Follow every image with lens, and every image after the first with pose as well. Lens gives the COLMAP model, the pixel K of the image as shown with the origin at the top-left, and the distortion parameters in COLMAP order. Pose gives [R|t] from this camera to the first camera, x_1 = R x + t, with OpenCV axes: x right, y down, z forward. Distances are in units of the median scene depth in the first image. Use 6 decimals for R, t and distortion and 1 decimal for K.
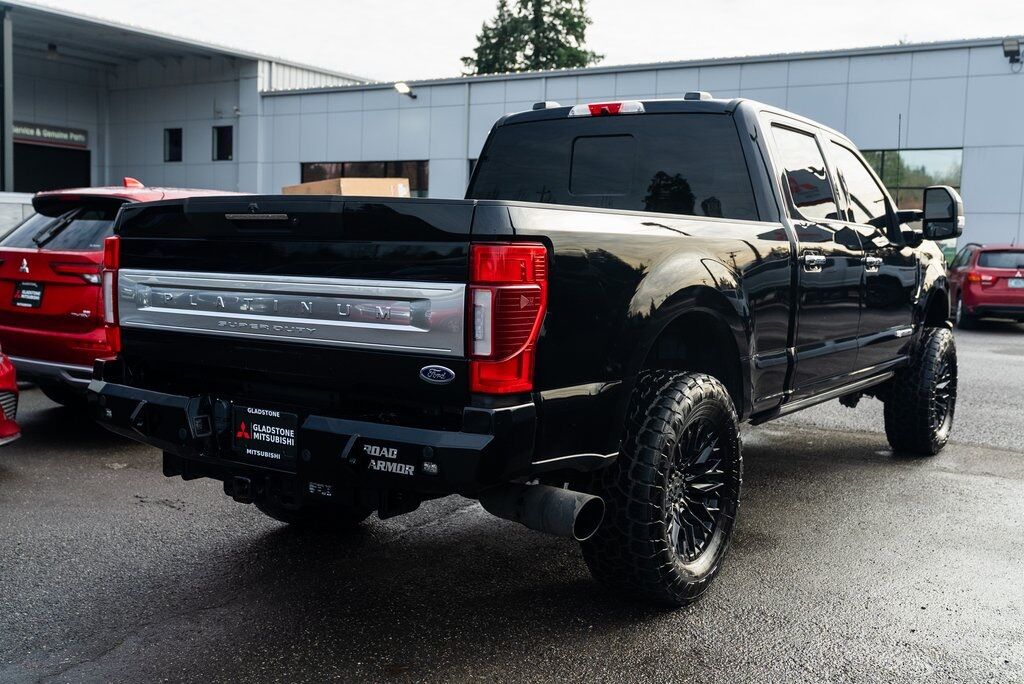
lens RADIAL K [[1069.1, 0, 511.0], [0, 1069.1, 340.4], [0, 0, 1]] dist [0.016238, 0.000000]
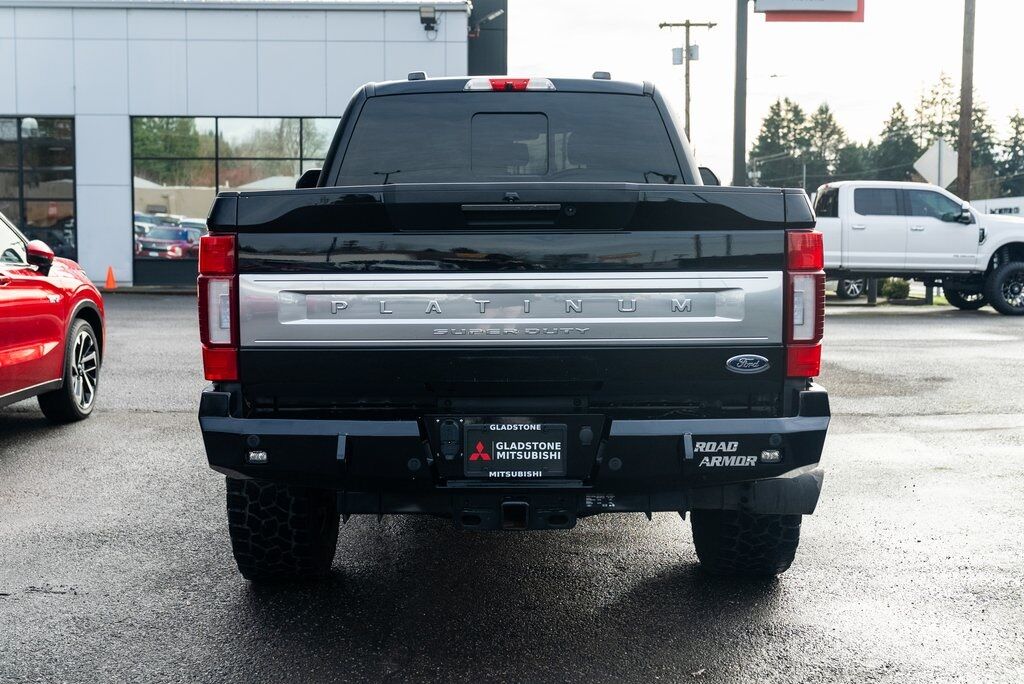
lens RADIAL K [[1269.2, 0, 514.0], [0, 1269.2, 335.4], [0, 0, 1]] dist [0.021193, 0.000000]
pose [[0.828953, -0.070252, 0.554888, -0.717593], [0.070533, 0.997291, 0.020892, -0.027373], [-0.554853, 0.021820, 0.831662, 0.107845]]
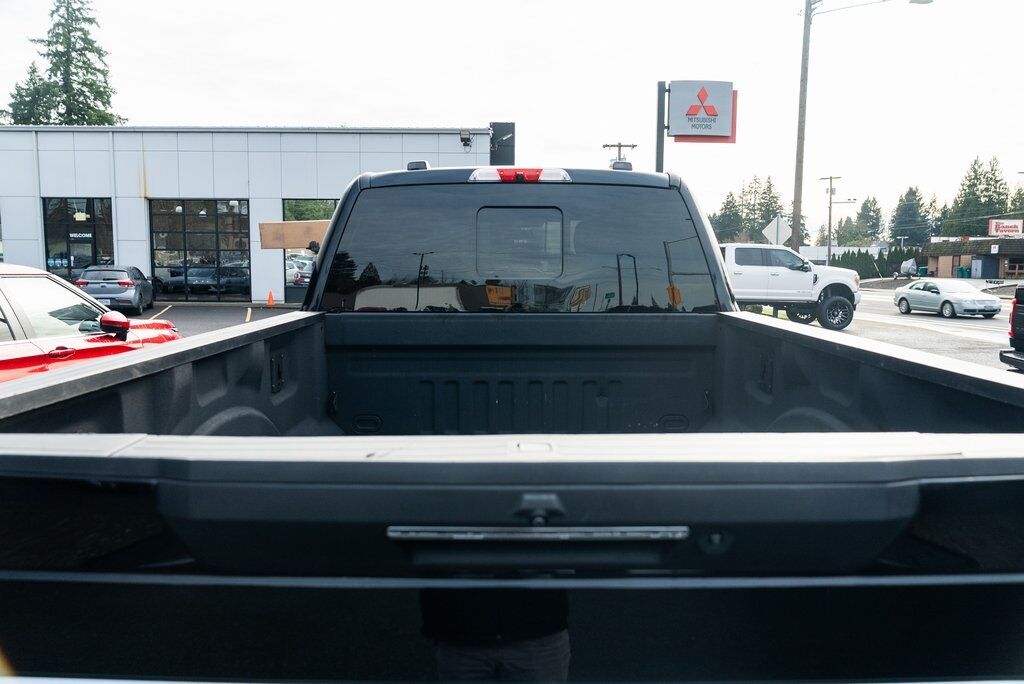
lens RADIAL K [[697.4, 0, 510.4], [0, 697.4, 344.6], [0, 0, 1]] dist [-0.041191, 0.026191]
pose [[0.834286, -0.084793, 0.544773, -0.297955], [0.064097, 0.996319, 0.056915, -0.154489], [-0.547594, -0.012565, 0.836650, 0.732590]]
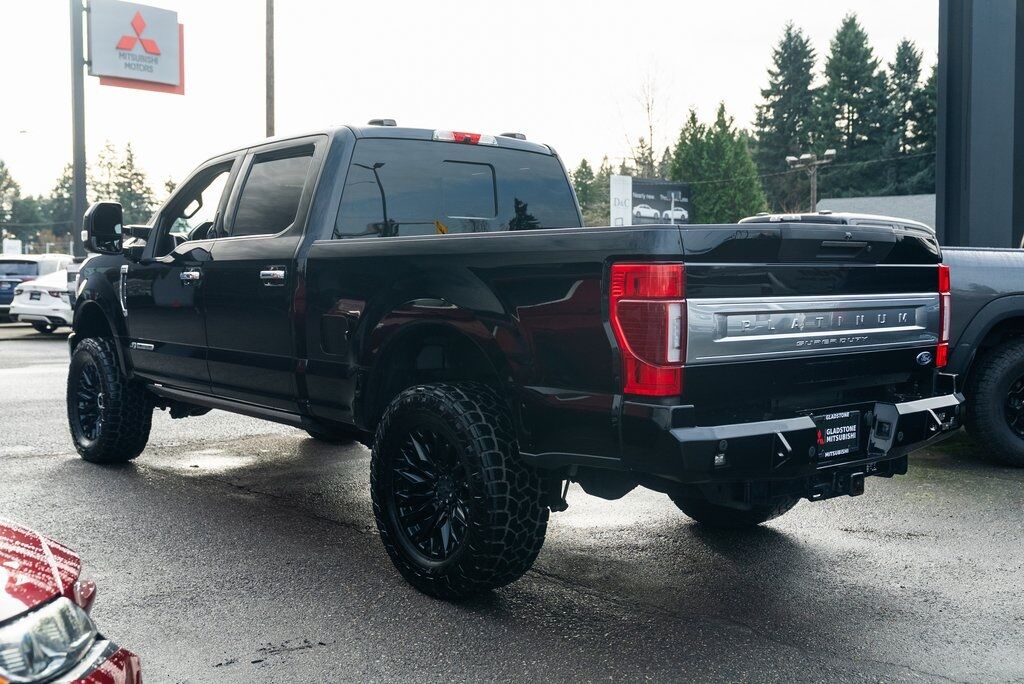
lens RADIAL K [[1069.1, 0, 516.2], [0, 1069.1, 345.7], [0, 0, 1]] dist [0.016238, 0.000000]
pose [[0.282387, -0.085485, 0.955484, -1.243598], [0.089945, 0.993993, 0.062347, -0.095911], [-0.955074, 0.068335, 0.288380, 0.877376]]
